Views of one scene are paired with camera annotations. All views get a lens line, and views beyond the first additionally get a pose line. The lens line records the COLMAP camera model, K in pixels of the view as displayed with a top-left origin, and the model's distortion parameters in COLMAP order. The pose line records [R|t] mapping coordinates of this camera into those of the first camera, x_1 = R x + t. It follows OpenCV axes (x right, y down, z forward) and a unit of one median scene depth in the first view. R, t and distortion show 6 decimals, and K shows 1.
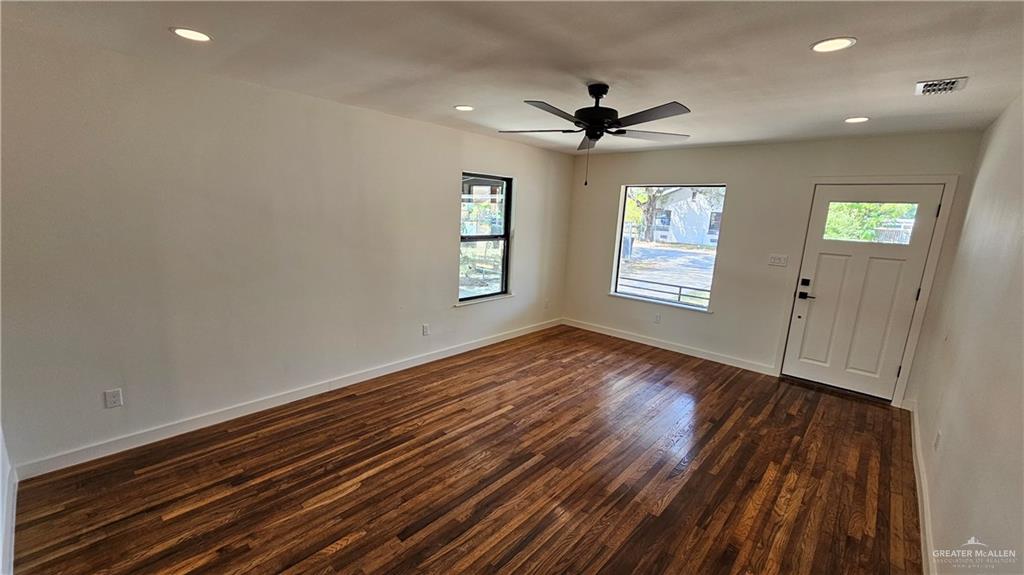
lens RADIAL K [[416.2, 0, 510.1], [0, 416.2, 294.6], [0, 0, 1]] dist [0.001682, -0.000440]
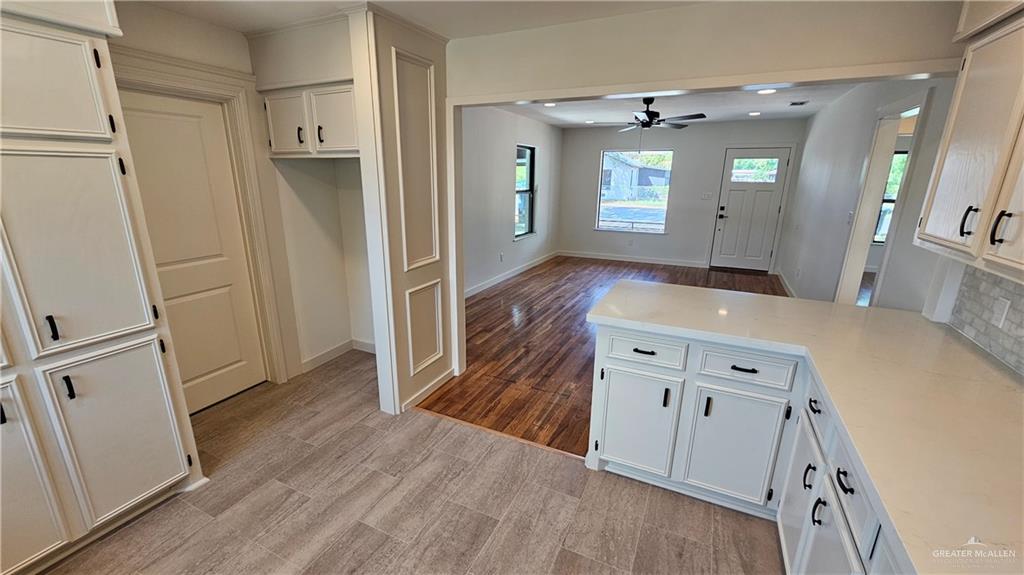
lens RADIAL K [[416.2, 0, 508.1], [0, 416.2, 291.3], [0, 0, 1]] dist [0.001682, -0.000440]
pose [[0.961200, -0.106840, 0.254323, -0.574513], [0.086900, 0.992285, 0.088419, 0.077704], [-0.261807, -0.062888, 0.963069, -0.403134]]
